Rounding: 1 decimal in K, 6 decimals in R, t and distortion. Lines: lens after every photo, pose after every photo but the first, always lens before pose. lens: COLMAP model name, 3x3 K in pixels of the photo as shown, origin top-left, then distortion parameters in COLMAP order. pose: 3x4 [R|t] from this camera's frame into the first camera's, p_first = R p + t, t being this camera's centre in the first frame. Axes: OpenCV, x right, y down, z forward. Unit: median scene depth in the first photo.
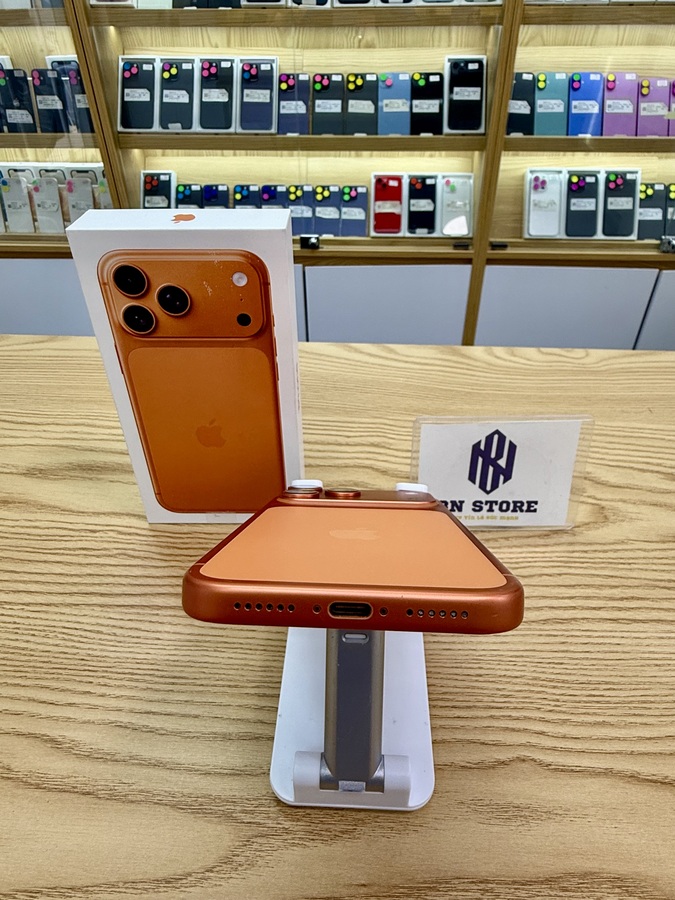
lens RADIAL K [[574.7, 0, 339.3], [0, 574.7, 411.3], [0, 0, 1]] dist [-0.002112, 0.002553]
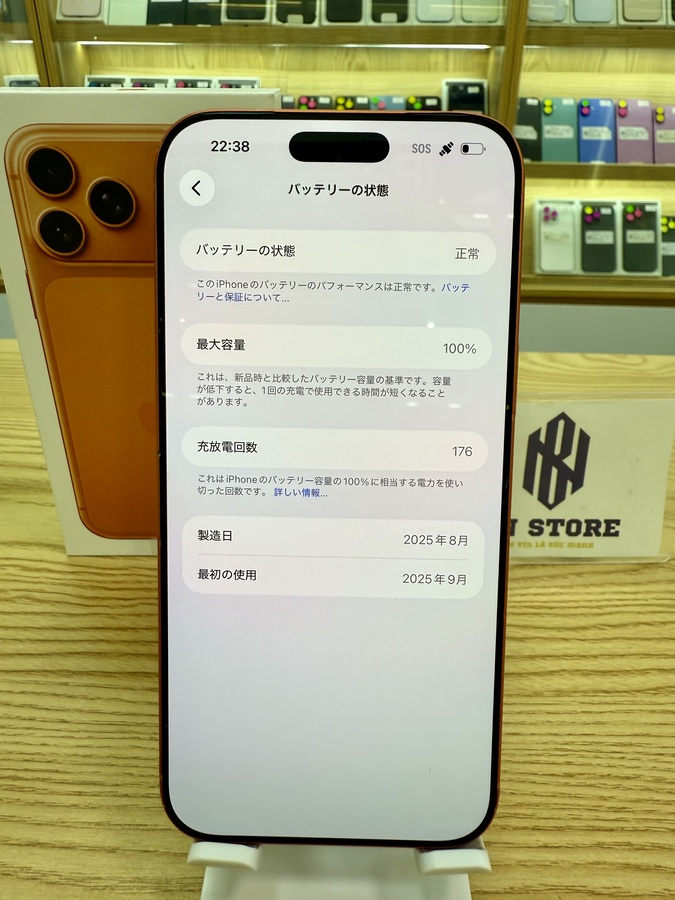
lens RADIAL K [[653.4, 0, 336.7], [0, 653.4, 388.8], [0, 0, 1]] dist [-0.006801, 0.012557]
pose [[0.999745, 0.004150, 0.022199, -0.021392], [-0.000704, 0.988225, -0.153003, 0.108070], [-0.022573, 0.152949, 0.987976, 0.166493]]
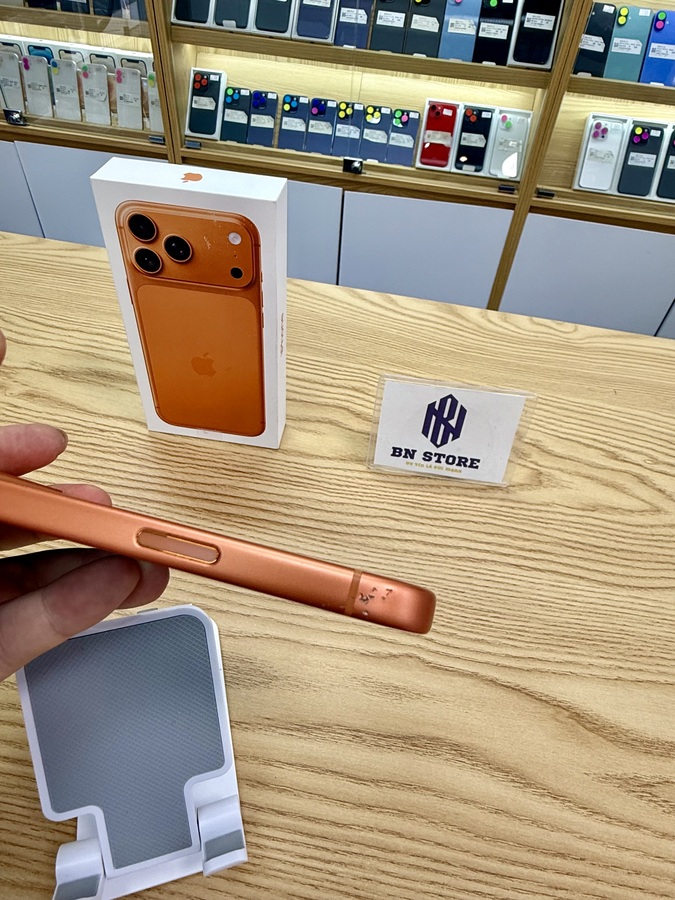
lens RADIAL K [[574.7, 0, 338.5], [0, 574.7, 419.8], [0, 0, 1]] dist [-0.002112, 0.002553]
pose [[0.989412, 0.140066, -0.038027, 0.088070], [-0.132967, 0.979809, 0.149315, -0.050023], [0.058173, -0.142678, 0.988058, -0.126106]]
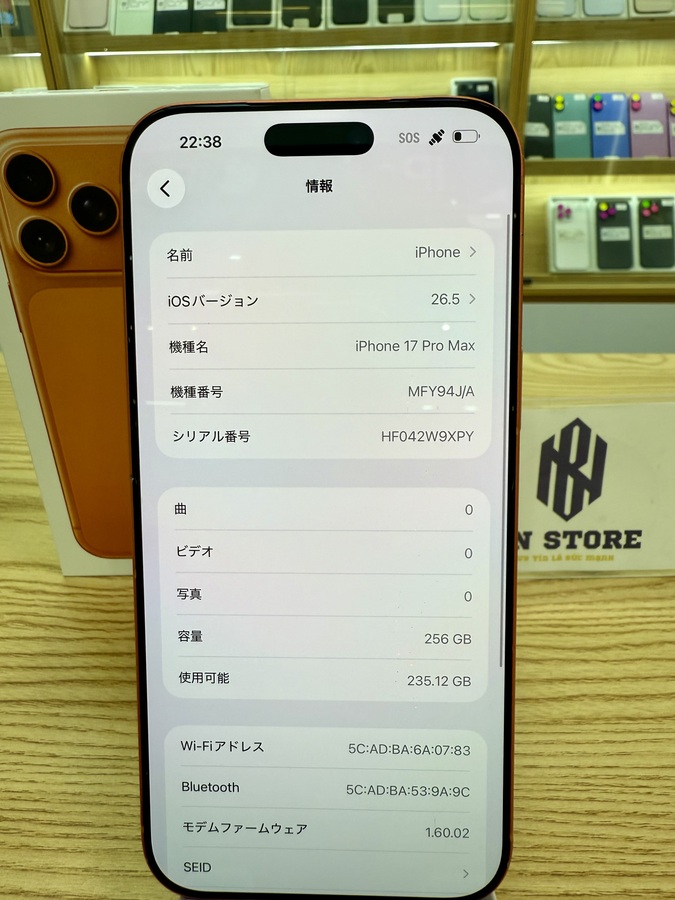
lens RADIAL K [[653.4, 0, 336.9], [0, 653.4, 389.0], [0, 0, 1]] dist [-0.006801, 0.012557]
pose [[0.999860, -0.016409, -0.003342, -0.004433], [0.015671, 0.987190, -0.158775, 0.097706], [0.005905, 0.158700, 0.987309, 0.197308]]
